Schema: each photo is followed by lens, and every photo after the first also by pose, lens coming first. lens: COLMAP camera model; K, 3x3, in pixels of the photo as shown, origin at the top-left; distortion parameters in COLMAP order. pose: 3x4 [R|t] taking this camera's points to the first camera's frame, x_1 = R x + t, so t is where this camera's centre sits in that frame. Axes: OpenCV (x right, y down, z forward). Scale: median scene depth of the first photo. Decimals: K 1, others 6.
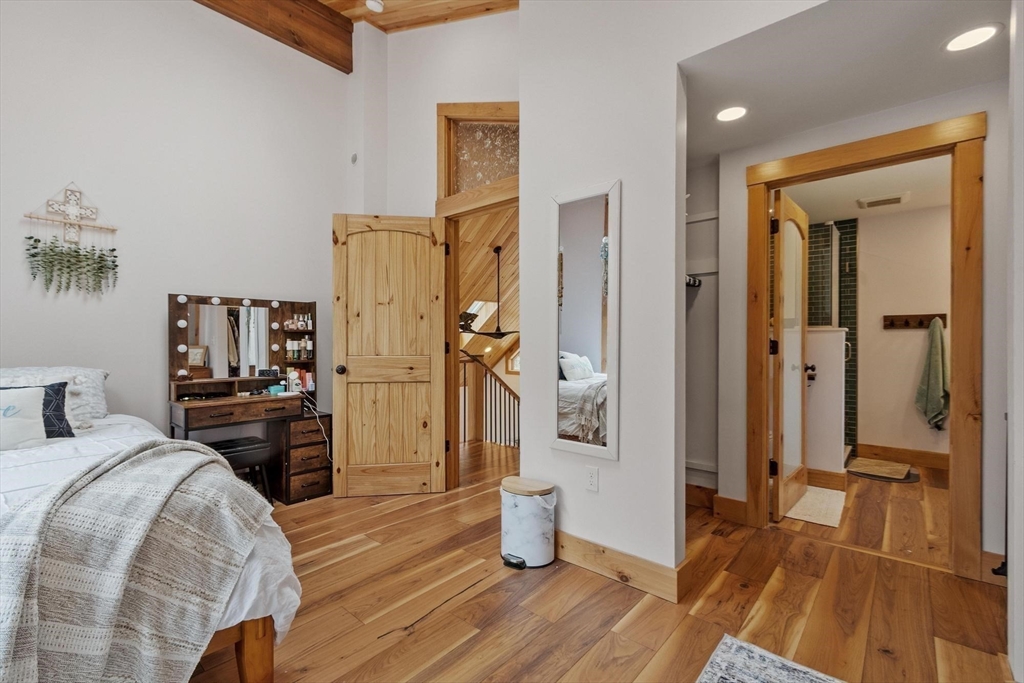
lens RADIAL K [[454.6, 0, 514.8], [0, 454.6, 342.9], [0, 0, 1]] dist [-0.000188, -0.000264]
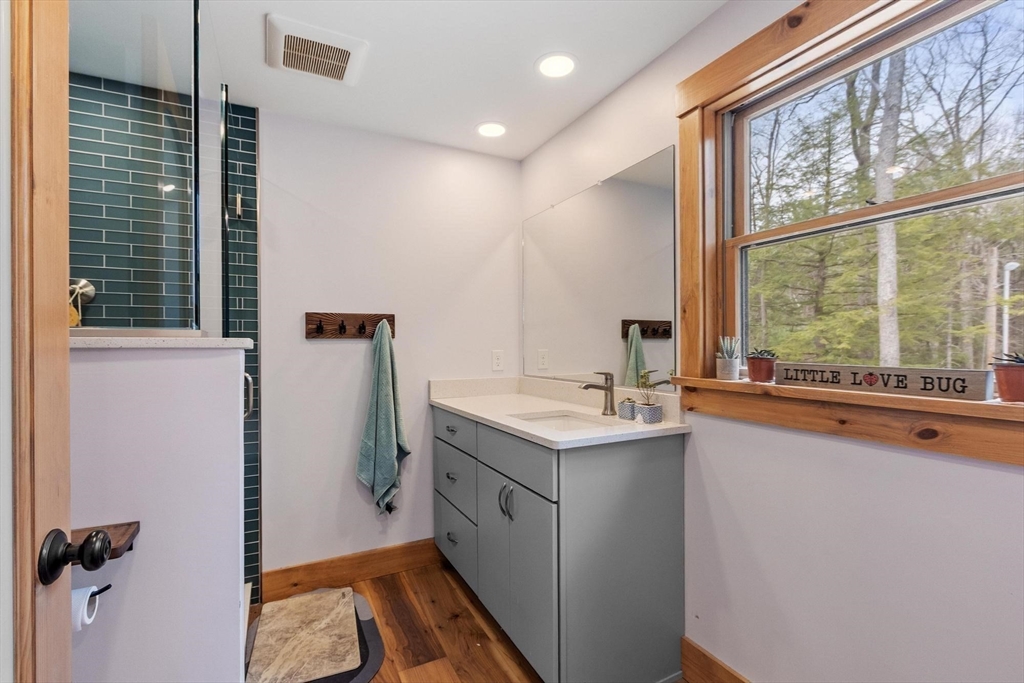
lens RADIAL K [[454.6, 0, 513.9], [0, 454.6, 343.3], [0, 0, 1]] dist [-0.000188, -0.000264]
pose [[0.371438, -0.003455, 0.928451, 0.424453], [0.007803, 0.999969, 0.000599, -0.023643], [-0.928425, 0.007022, 0.371454, 0.596299]]
